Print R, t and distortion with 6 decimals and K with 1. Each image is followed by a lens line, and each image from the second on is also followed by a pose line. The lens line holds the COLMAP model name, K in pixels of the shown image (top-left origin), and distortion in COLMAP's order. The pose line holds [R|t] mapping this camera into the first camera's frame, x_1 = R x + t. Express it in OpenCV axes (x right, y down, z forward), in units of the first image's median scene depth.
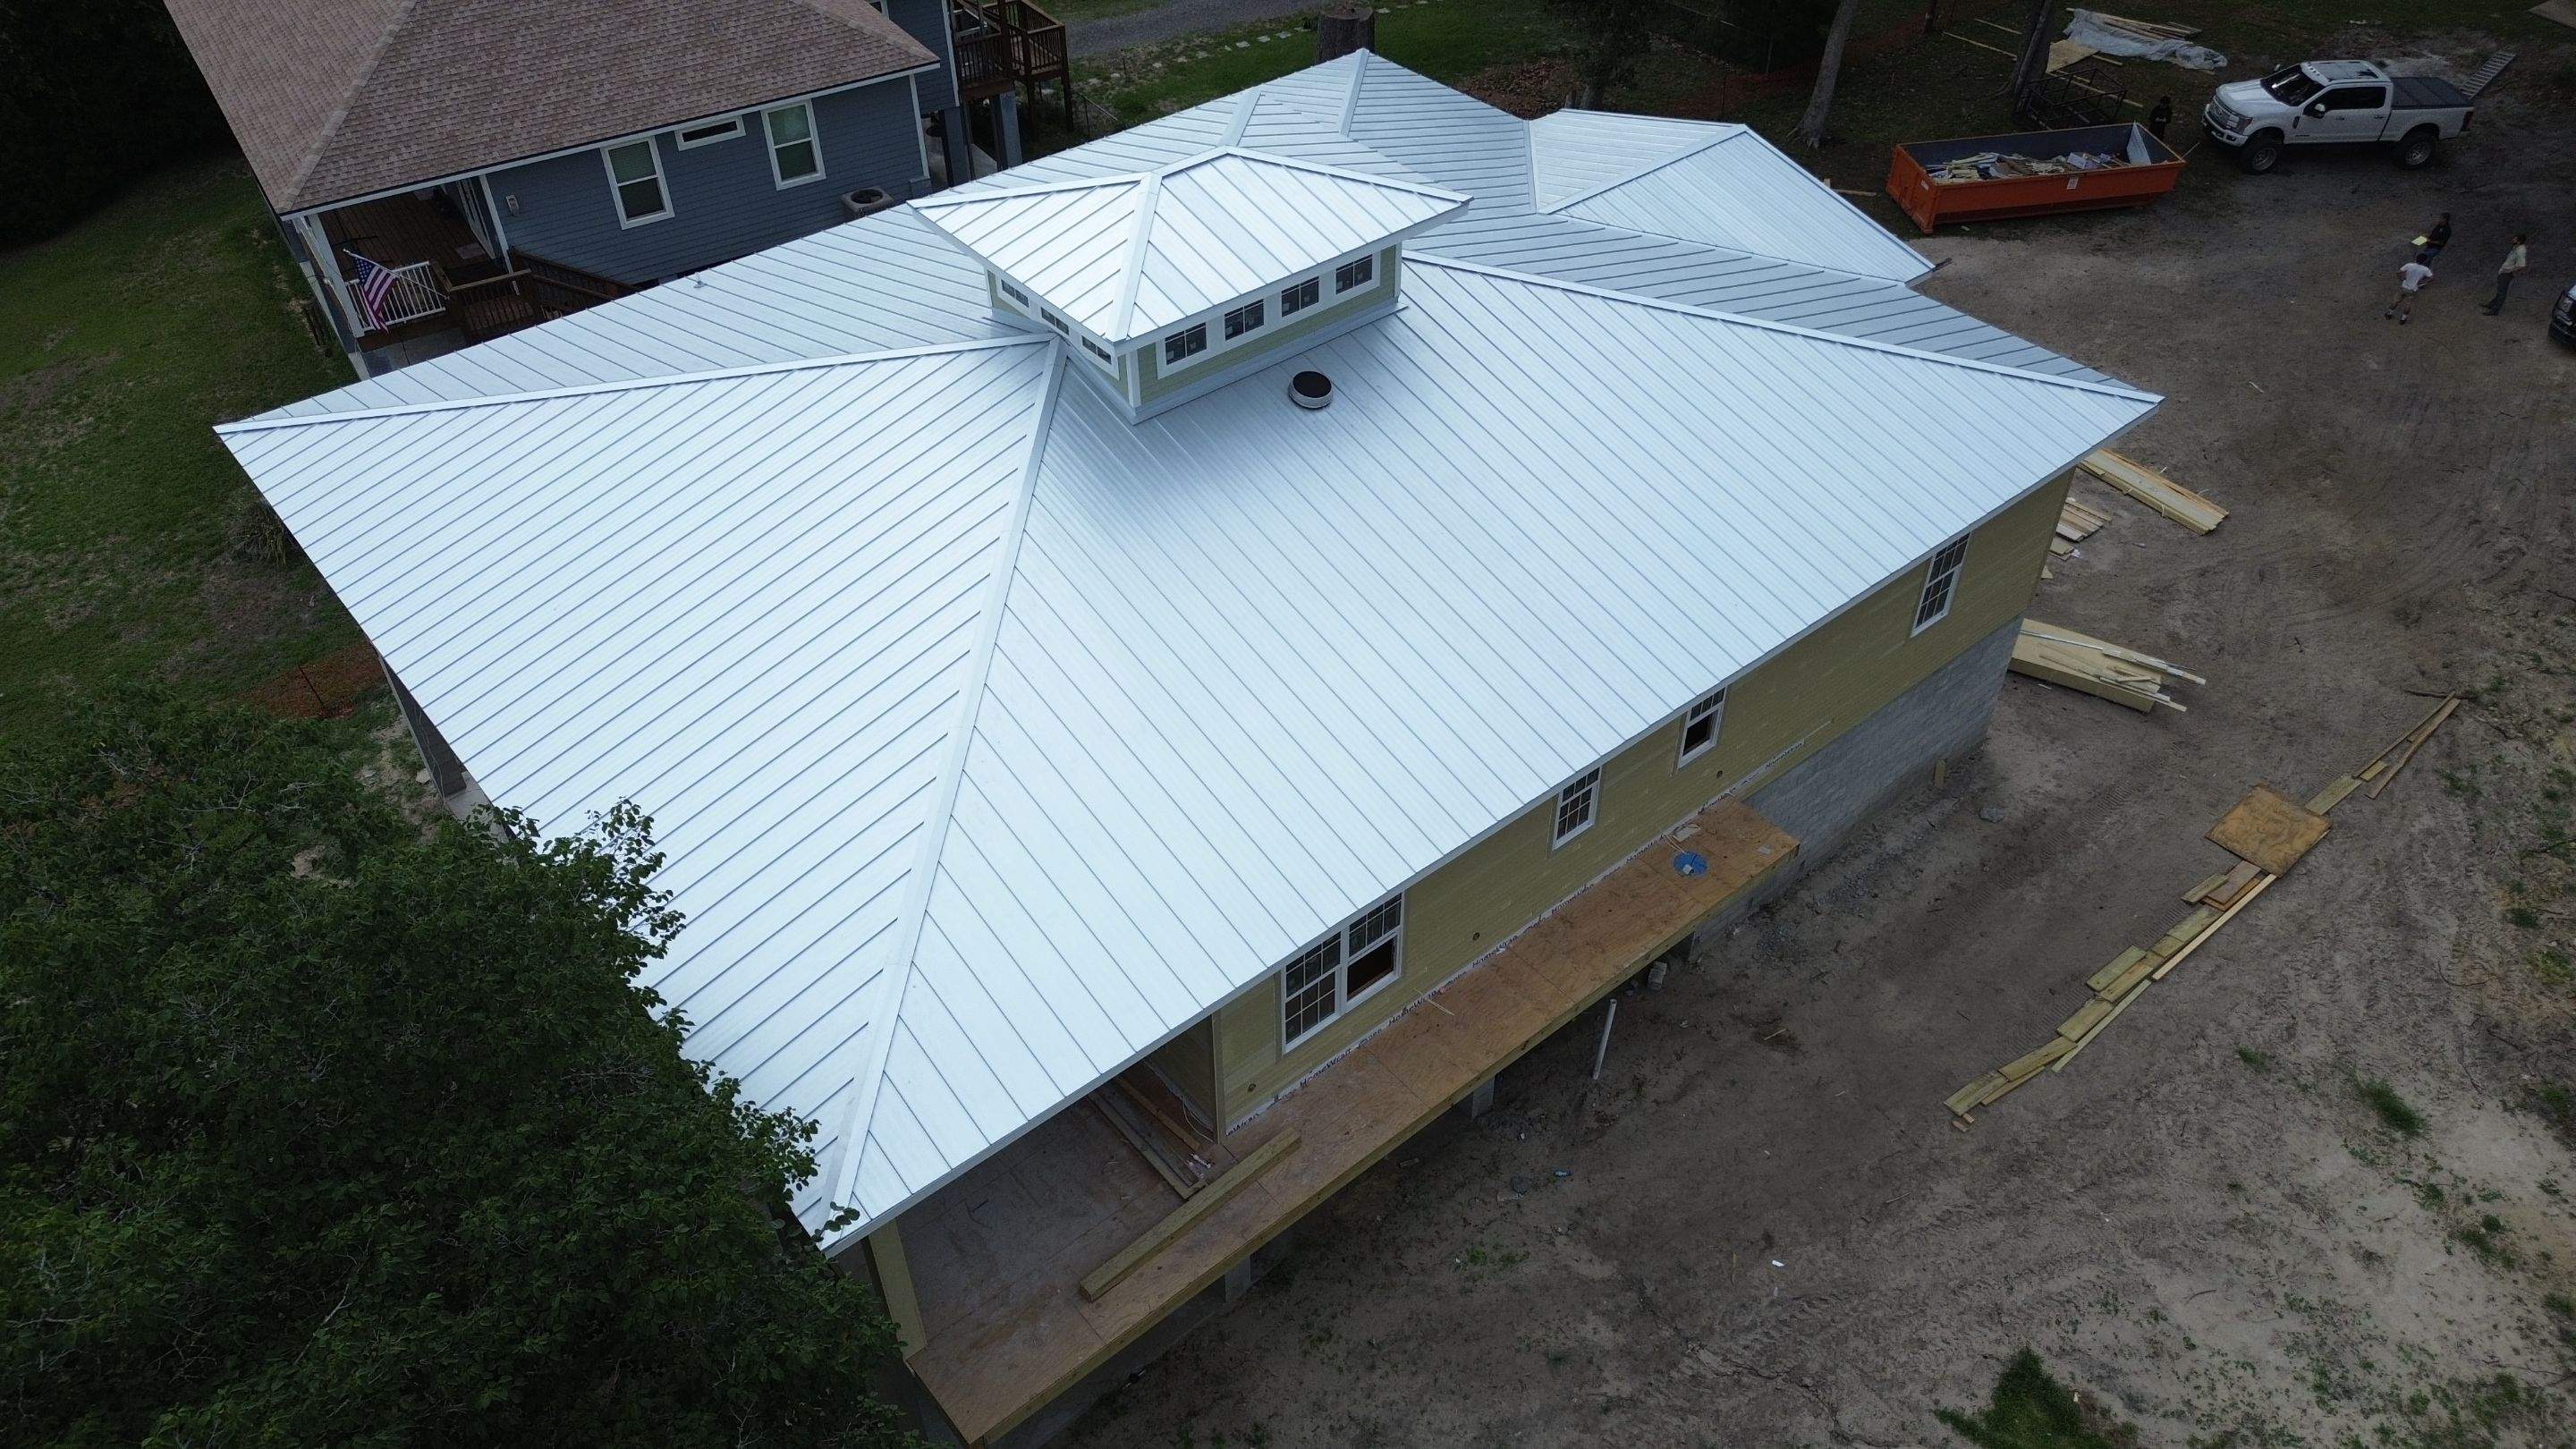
lens RADIAL K [[1839.0, 0, 1304.5], [0, 1839.0, 725.4], [0, 0, 1]] dist [0.041806, -0.034770]
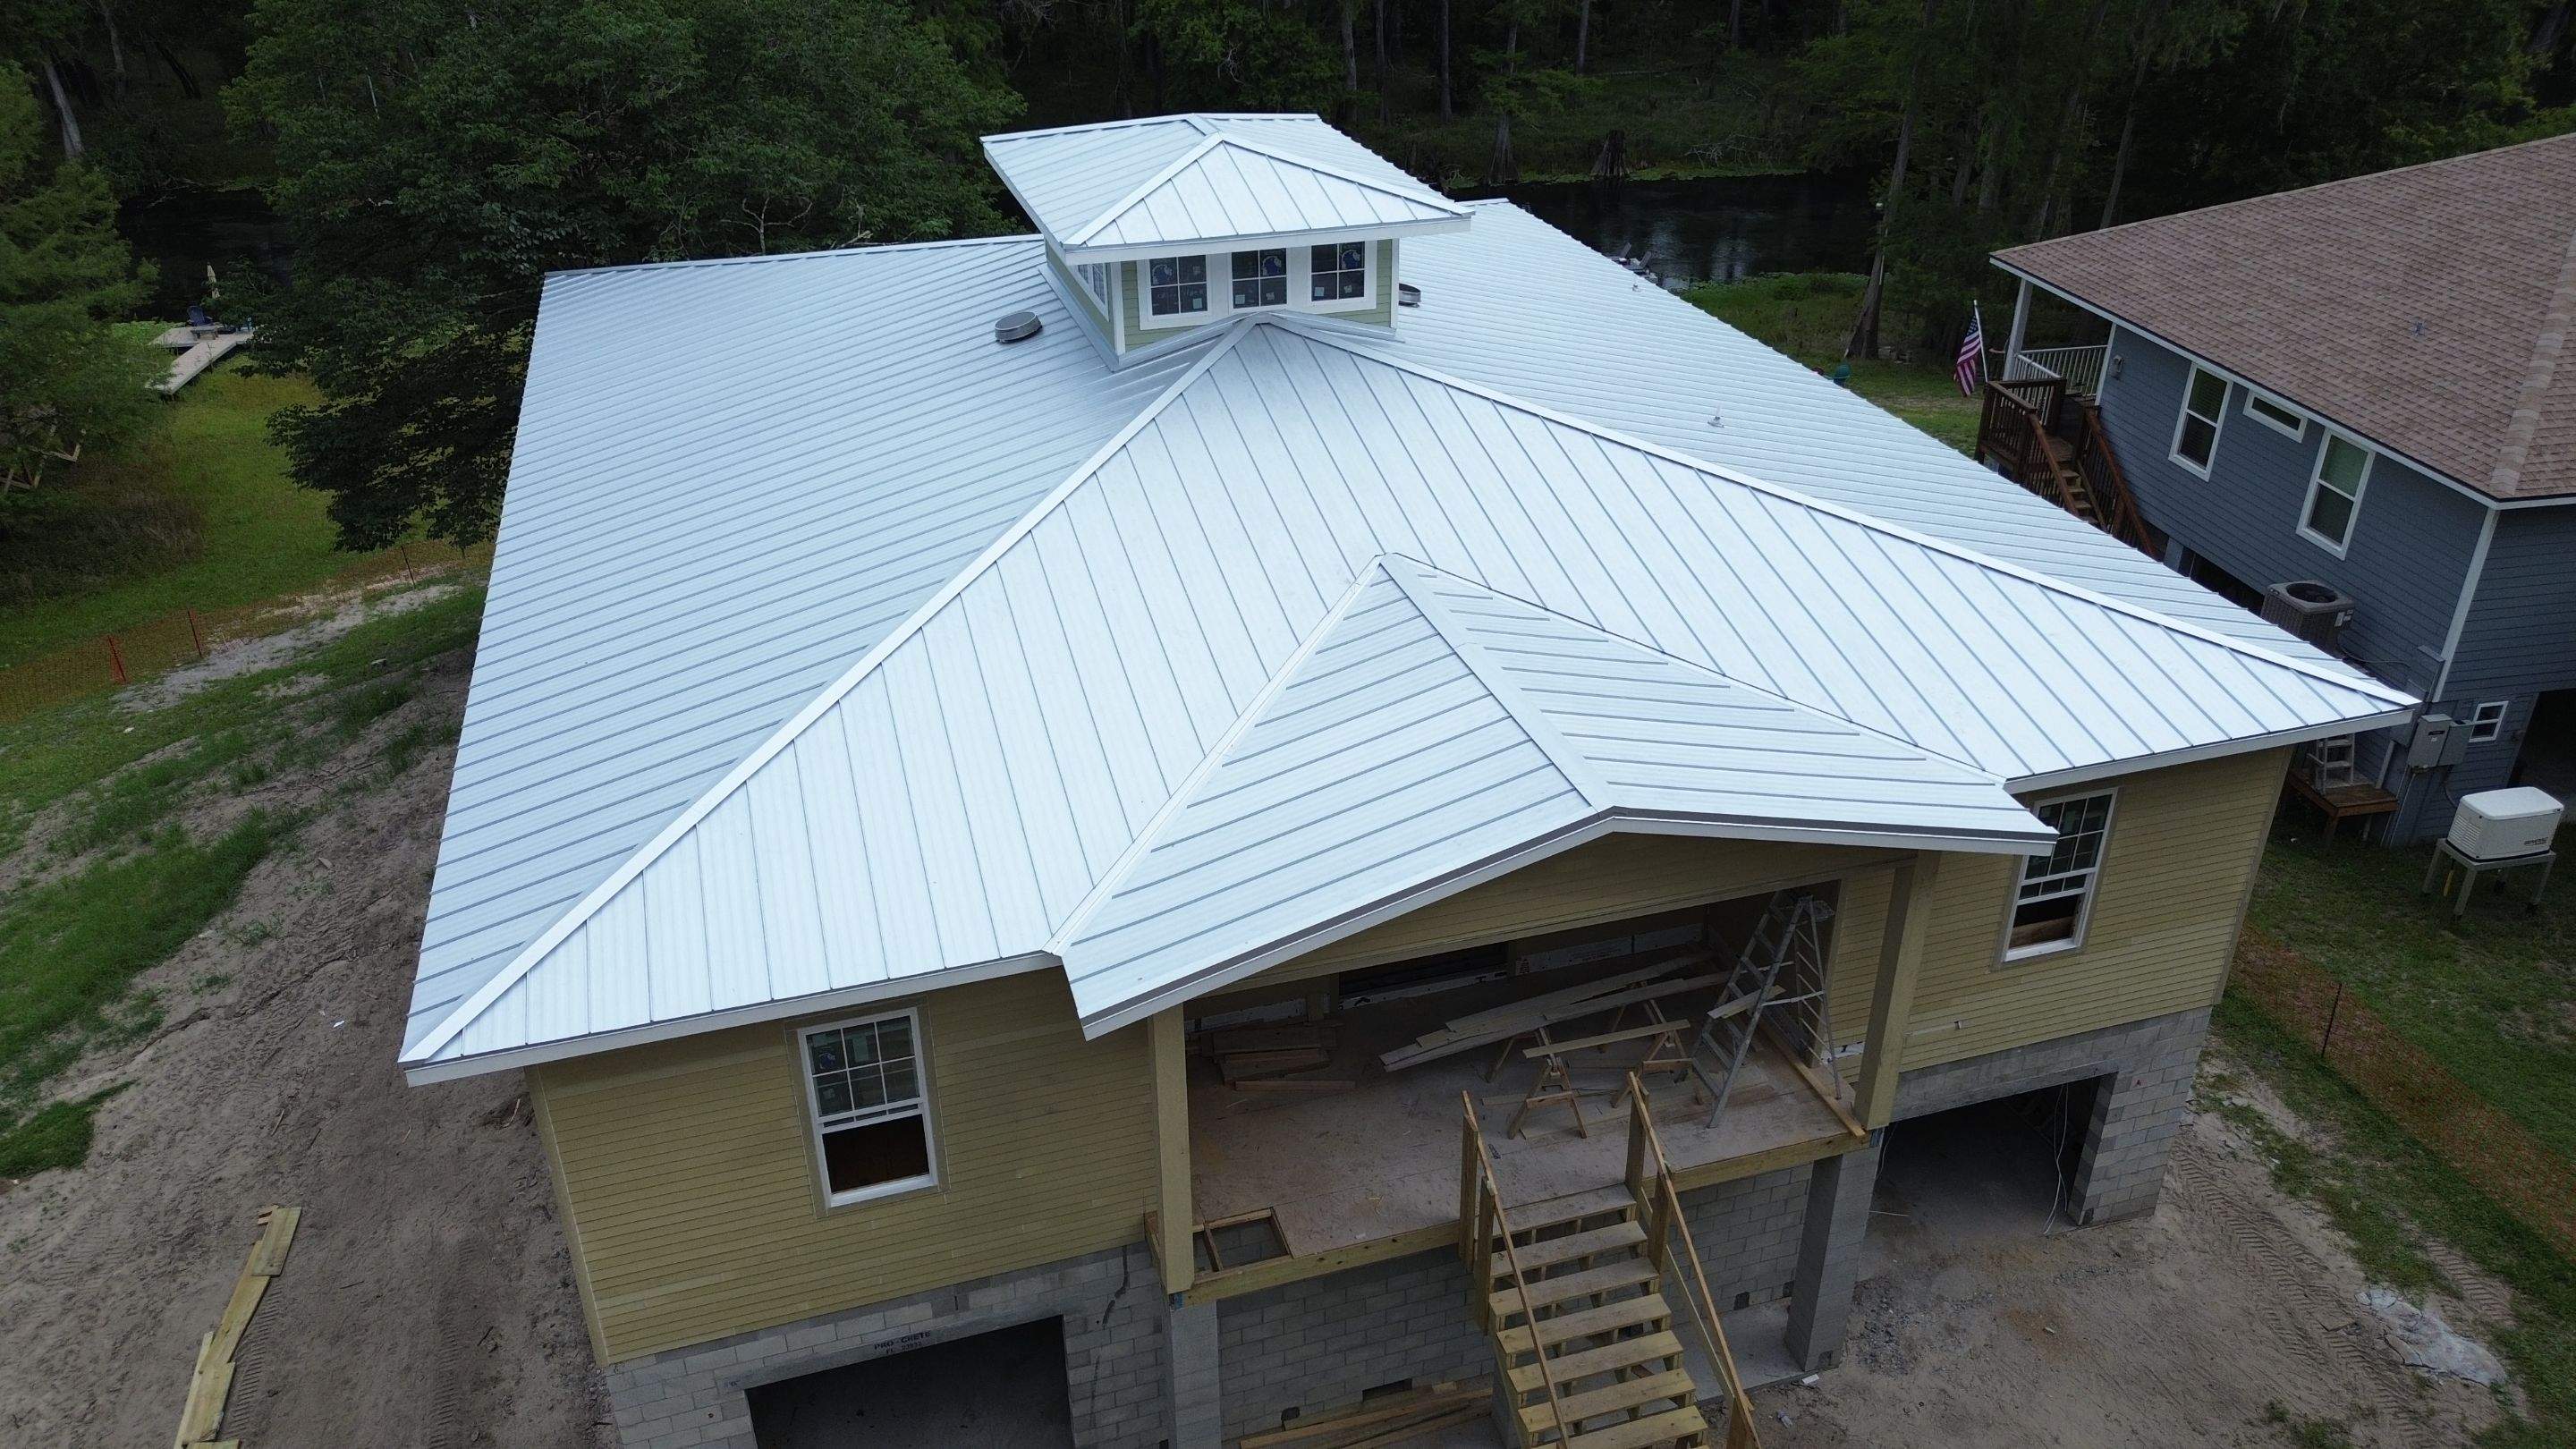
lens RADIAL K [[1839.0, 0, 1291.3], [0, 1839.0, 720.9], [0, 0, 1]] dist [0.041806, -0.034770]
pose [[-0.392162, 0.443256, -0.806060, 0.756972], [-0.600655, 0.540279, 0.589331, -0.677259], [0.696722, 0.715278, 0.054367, 1.127313]]
